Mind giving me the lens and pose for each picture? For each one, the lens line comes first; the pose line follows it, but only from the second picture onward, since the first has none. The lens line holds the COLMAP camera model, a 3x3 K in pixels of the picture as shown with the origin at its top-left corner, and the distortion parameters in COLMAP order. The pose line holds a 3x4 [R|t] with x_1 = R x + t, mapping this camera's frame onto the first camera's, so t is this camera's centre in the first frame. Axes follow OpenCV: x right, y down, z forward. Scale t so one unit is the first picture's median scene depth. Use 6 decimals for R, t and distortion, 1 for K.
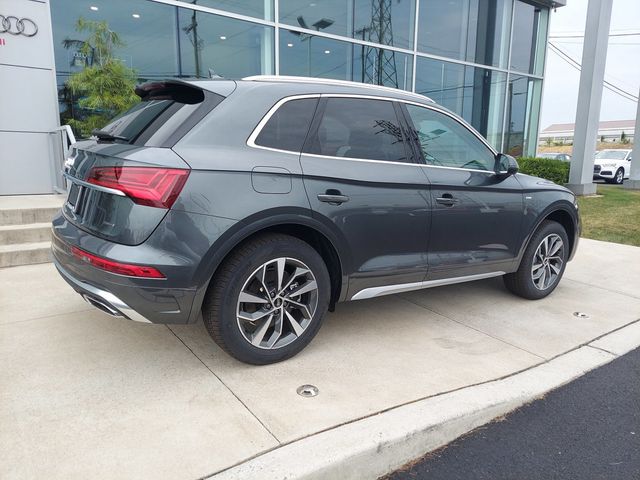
lens RADIAL K [[452.8, 0, 320.0], [0, 452.8, 240.0], [0, 0, 1]] dist [0.102652, -0.109236]
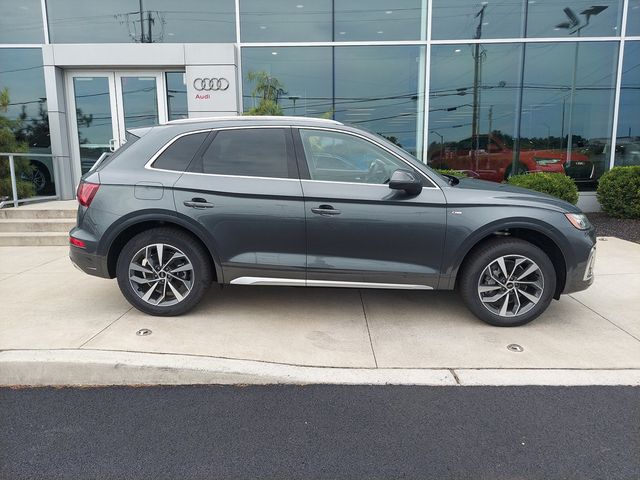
lens RADIAL K [[452.8, 0, 320.0], [0, 452.8, 240.0], [0, 0, 1]] dist [0.102652, -0.109236]
pose [[0.807462, 0.072513, -0.585446, 1.158458], [-0.085237, 0.996344, 0.005846, -0.024447], [0.583729, 0.045182, 0.810690, 0.098573]]
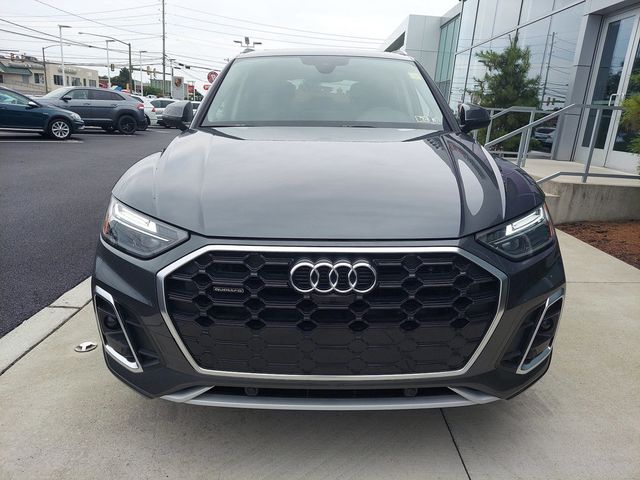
lens RADIAL K [[452.8, 0, 320.0], [0, 452.8, 240.0], [0, 0, 1]] dist [0.102652, -0.109236]
pose [[-0.571402, 0.169453, -0.802985, 1.324180], [-0.215549, 0.913110, 0.346077, -0.409456], [0.791857, 0.370832, -0.485228, 2.308166]]
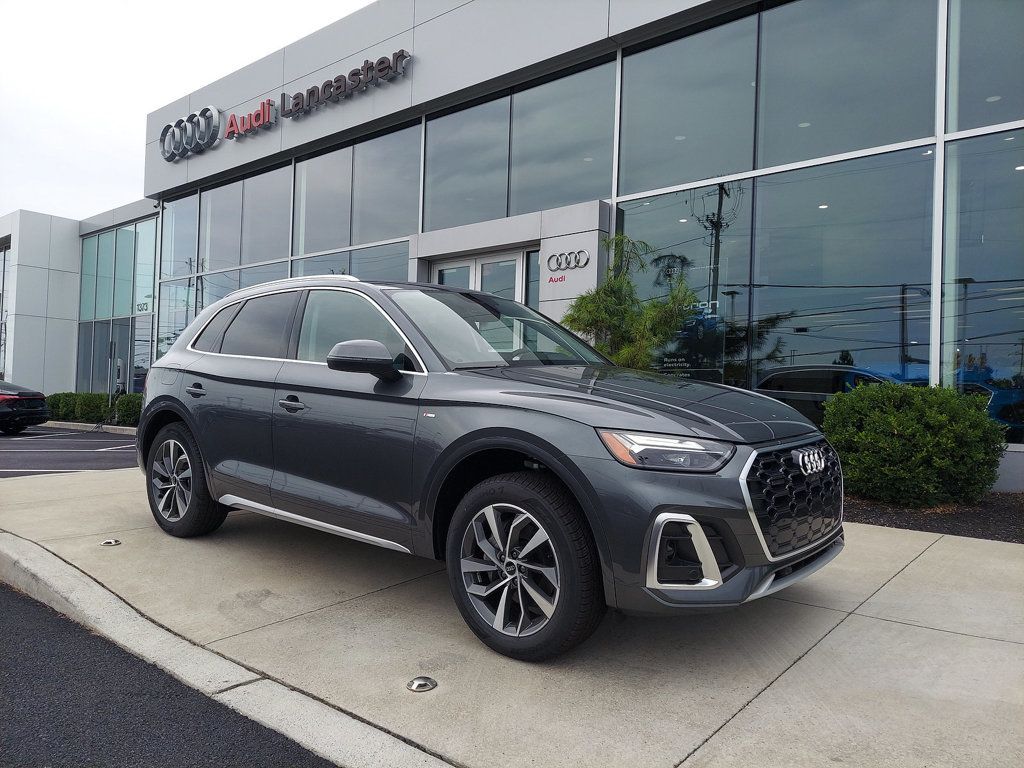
lens RADIAL K [[724.4, 0, 512.0], [0, 724.4, 384.0], [0, 0, 1]] dist [0.102652, -0.109236]
pose [[0.252501, -0.030534, -0.967115, 1.921418], [-0.194829, 0.977426, -0.081727, -0.113551], [0.947779, 0.209058, 0.240852, 1.298791]]
